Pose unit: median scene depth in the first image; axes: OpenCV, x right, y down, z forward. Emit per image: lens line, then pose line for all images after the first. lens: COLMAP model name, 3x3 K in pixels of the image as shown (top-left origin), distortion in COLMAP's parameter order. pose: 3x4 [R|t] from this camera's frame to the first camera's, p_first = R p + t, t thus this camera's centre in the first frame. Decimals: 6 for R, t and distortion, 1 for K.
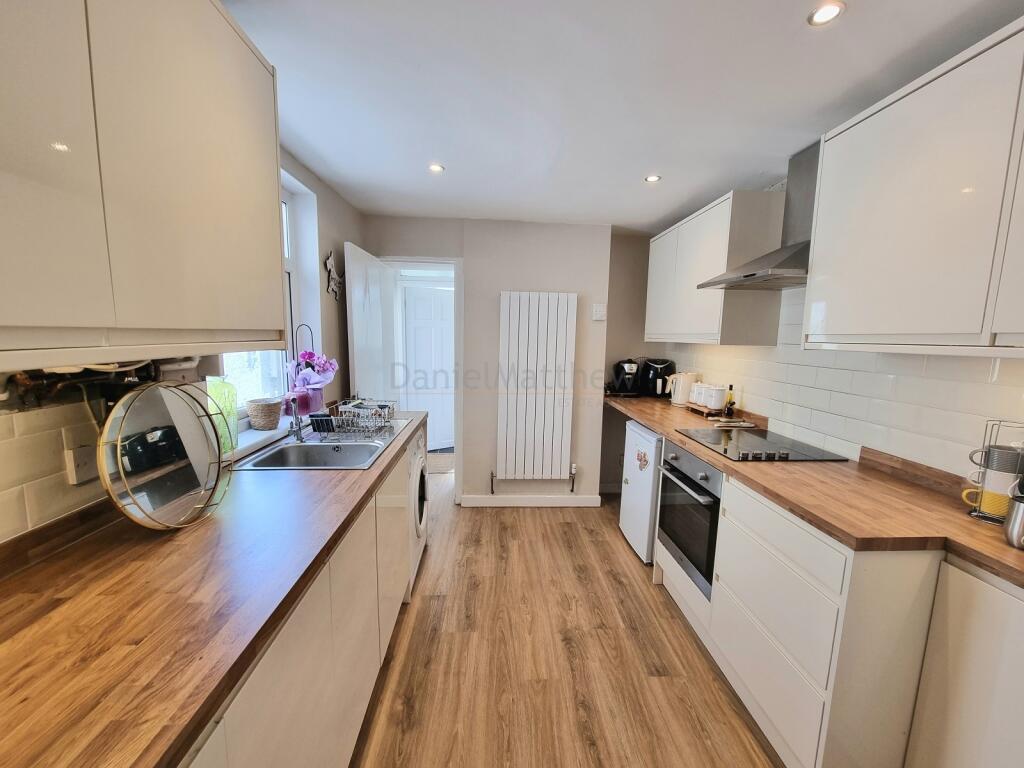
lens RADIAL K [[424.8, 0, 527.5], [0, 424.8, 393.6], [0, 0, 1]] dist [-0.000563, -0.000135]
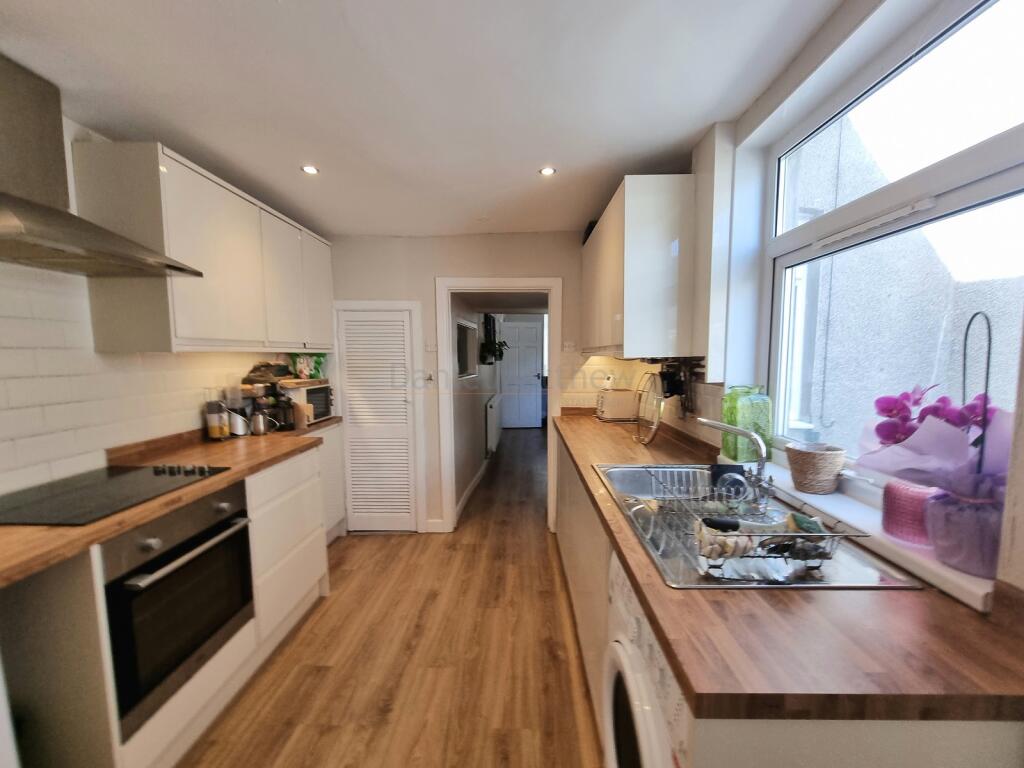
lens RADIAL K [[417.7, 0, 512.6], [0, 417.7, 395.3], [0, 0, 1]] dist [0.000262, -0.003613]
pose [[-0.993778, -0.030531, 0.107117, -0.222970], [-0.004854, 0.972657, 0.232198, -0.205722], [-0.111278, 0.230233, -0.966752, 1.636524]]
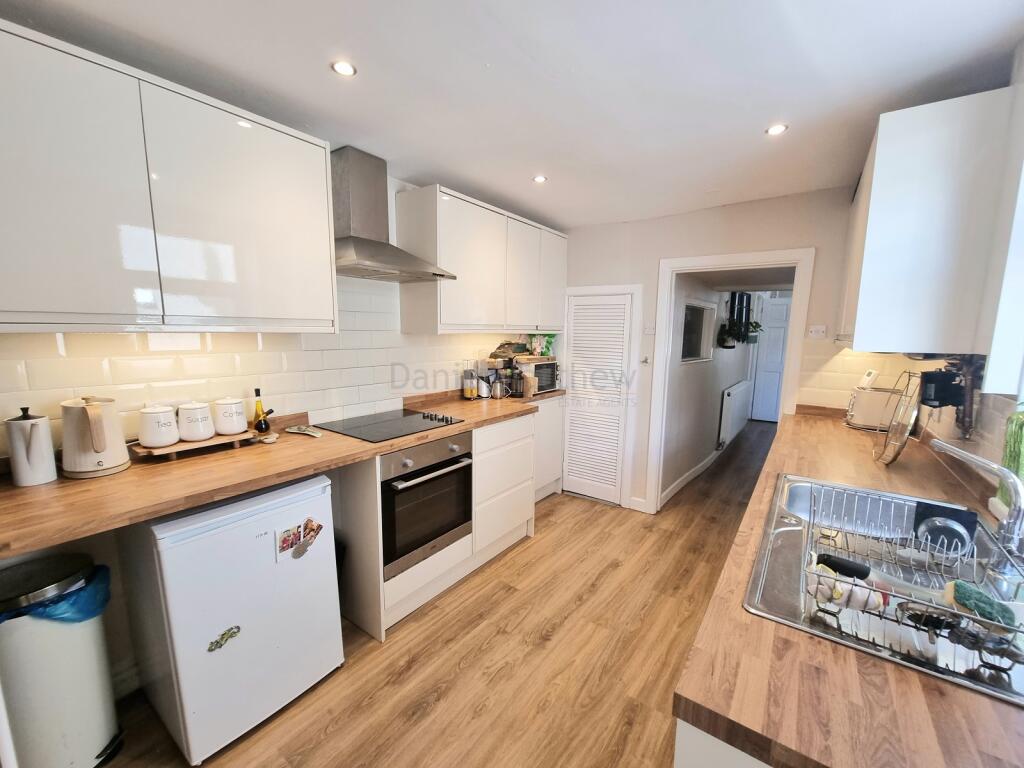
lens RADIAL K [[414.9, 0, 516.5], [0, 414.9, 392.7], [0, 0, 1]] dist [-0.000972, -0.000193]
pose [[-0.758287, -0.130313, 0.638763, -0.403642], [0.057551, 0.962612, 0.264701, -0.232961], [-0.649375, 0.237481, -0.722437, 1.629519]]
